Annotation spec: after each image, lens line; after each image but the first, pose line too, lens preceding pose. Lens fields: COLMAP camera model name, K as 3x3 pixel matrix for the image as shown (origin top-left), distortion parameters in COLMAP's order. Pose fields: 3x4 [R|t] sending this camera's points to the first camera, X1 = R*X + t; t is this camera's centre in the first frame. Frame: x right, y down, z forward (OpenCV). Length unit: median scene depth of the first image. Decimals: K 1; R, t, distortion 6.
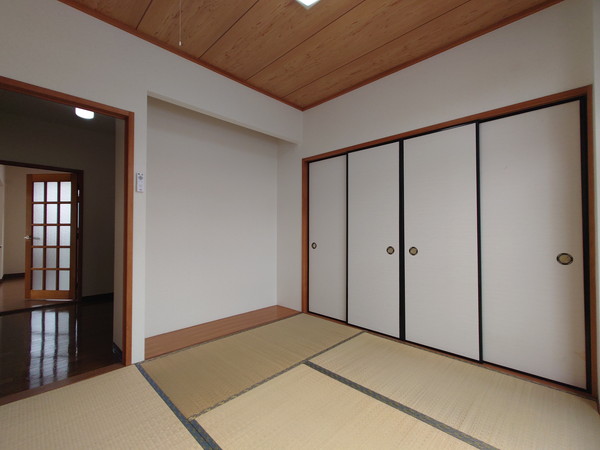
lens RADIAL K [[273.1, 0, 310.7], [0, 273.1, 227.9], [0, 0, 1]] dist [0.007806, 0.000829]
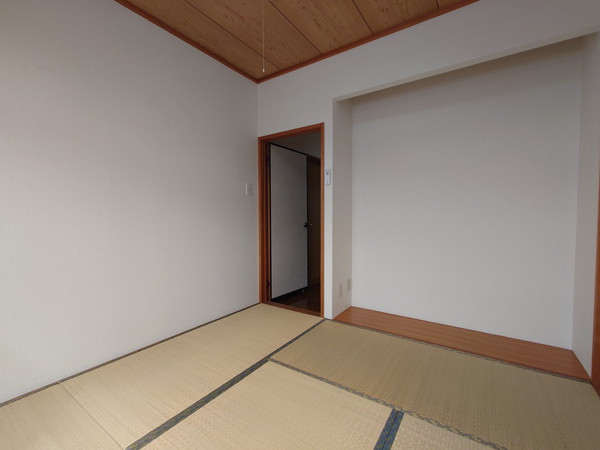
lens RADIAL K [[273.1, 0, 296.6], [0, 273.1, 228.8], [0, 0, 1]] dist [0.007806, 0.000829]
pose [[0.138676, 0.032440, -0.989806, 0.593705], [0.011943, 0.999336, 0.034425, 0.025357], [0.990266, -0.016595, 0.138196, 0.679102]]
